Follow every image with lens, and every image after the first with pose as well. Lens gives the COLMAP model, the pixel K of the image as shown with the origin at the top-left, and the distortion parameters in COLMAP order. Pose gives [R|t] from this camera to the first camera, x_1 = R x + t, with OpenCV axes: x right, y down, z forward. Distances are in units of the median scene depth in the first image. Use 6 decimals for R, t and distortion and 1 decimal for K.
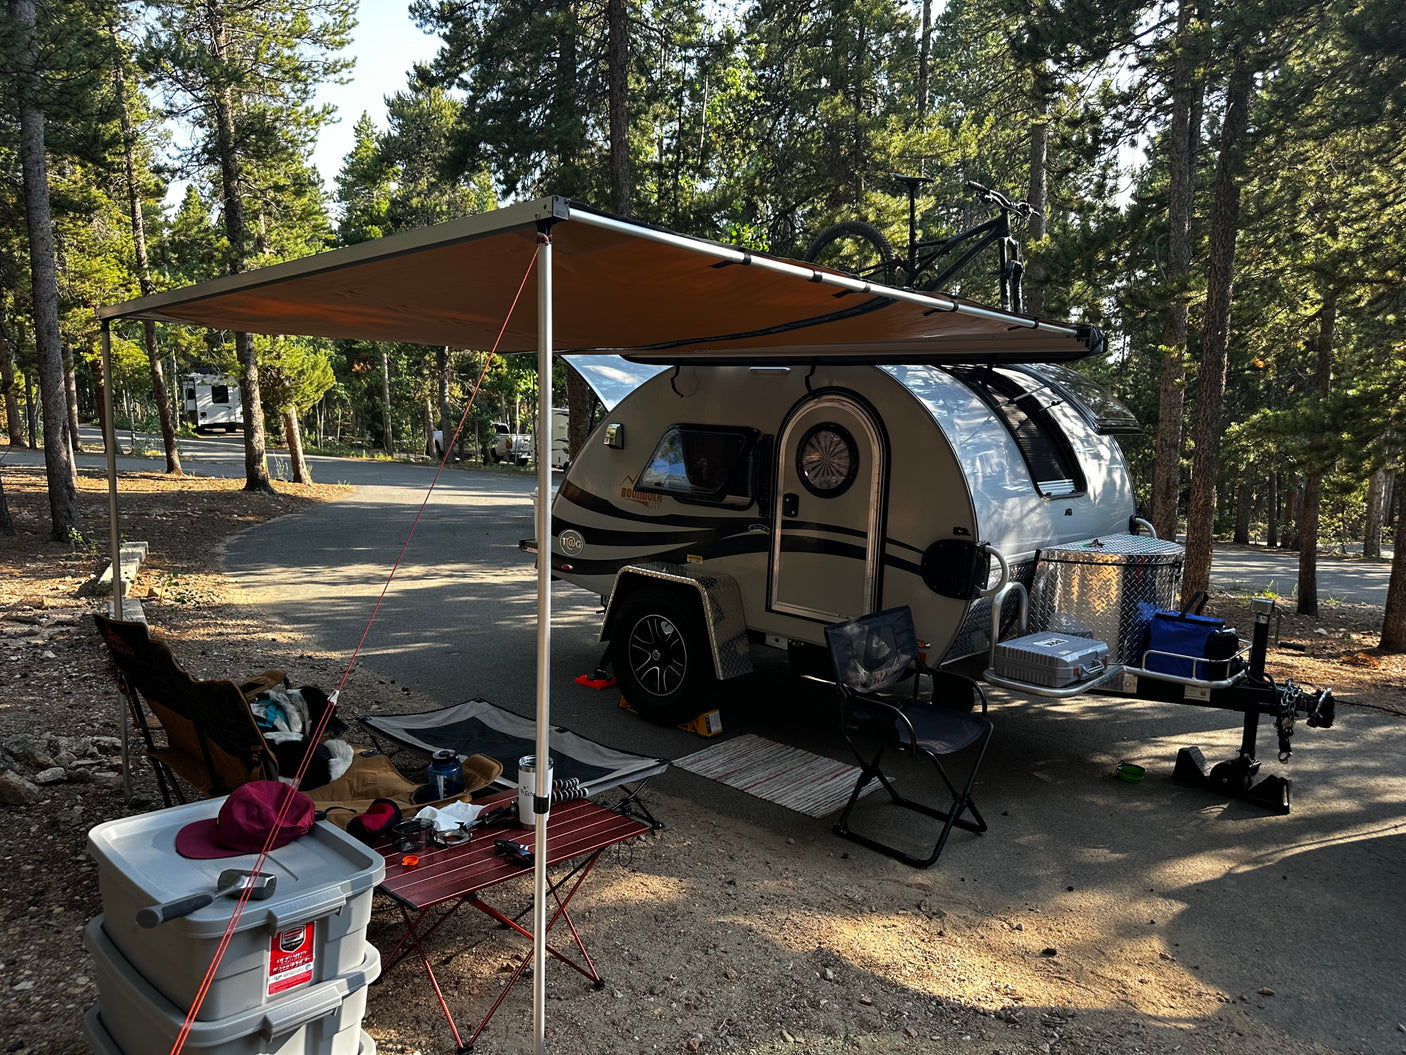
lens RADIAL K [[984.8, 0, 703.0], [0, 984.8, 527.5], [0, 0, 1]] dist [0.023591, -0.002009]
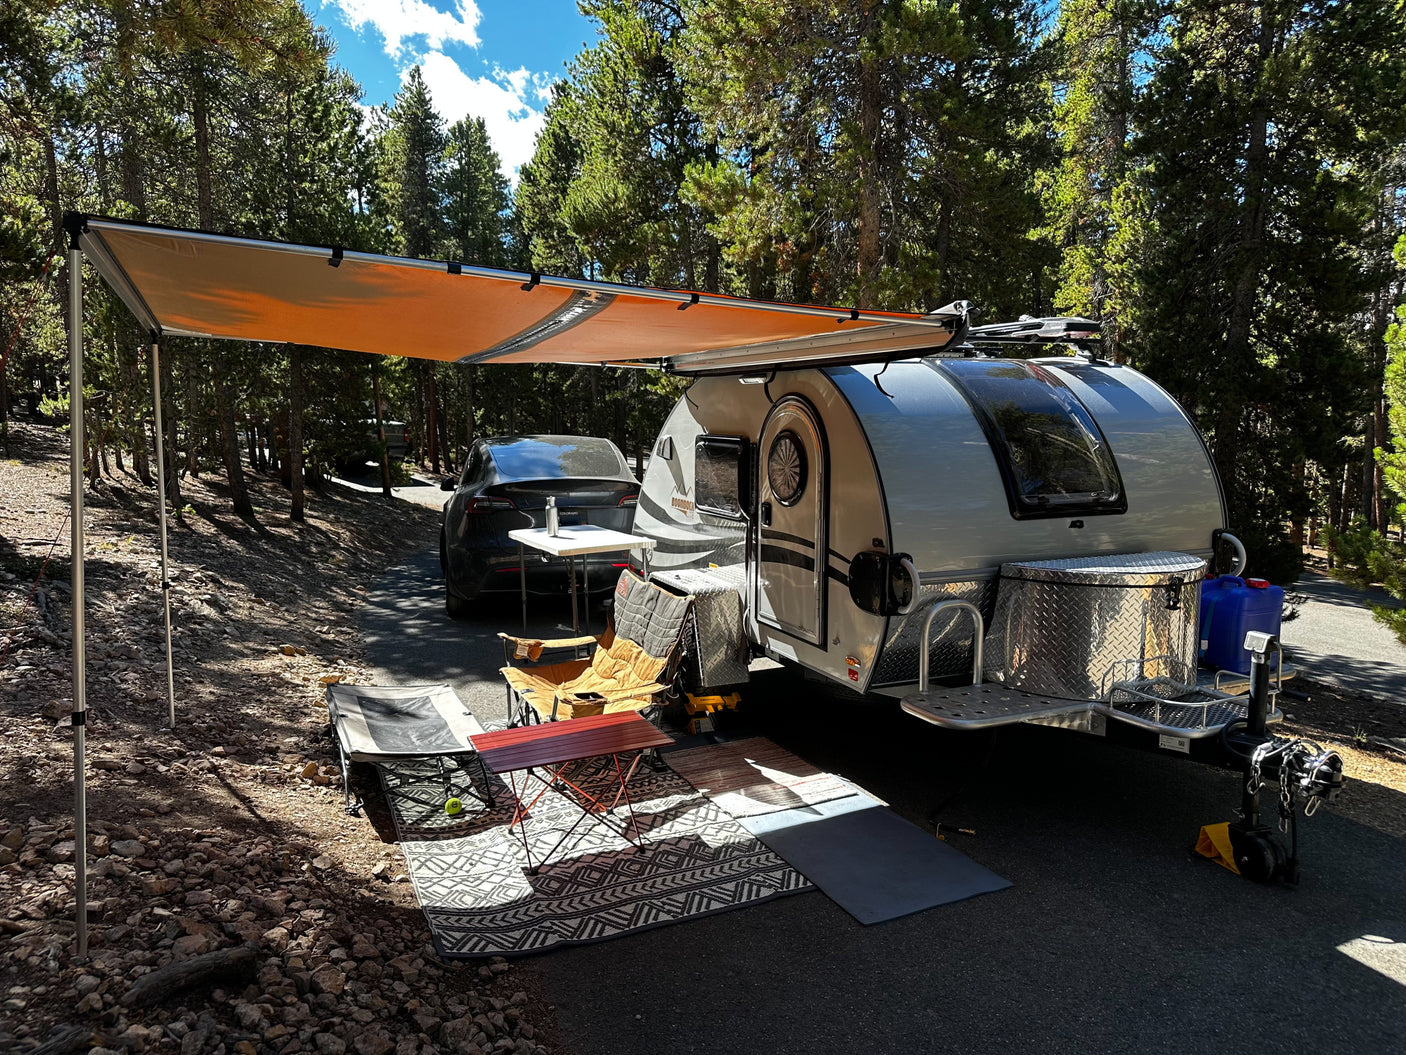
lens RADIAL K [[984.8, 0, 703.0], [0, 984.8, 527.5], [0, 0, 1]] dist [0.023591, -0.002009]
pose [[0.923026, 0.013008, -0.384517, 0.418286], [-0.016304, 0.999853, -0.005311, -0.003064], [0.384392, 0.011171, 0.923102, 0.065313]]
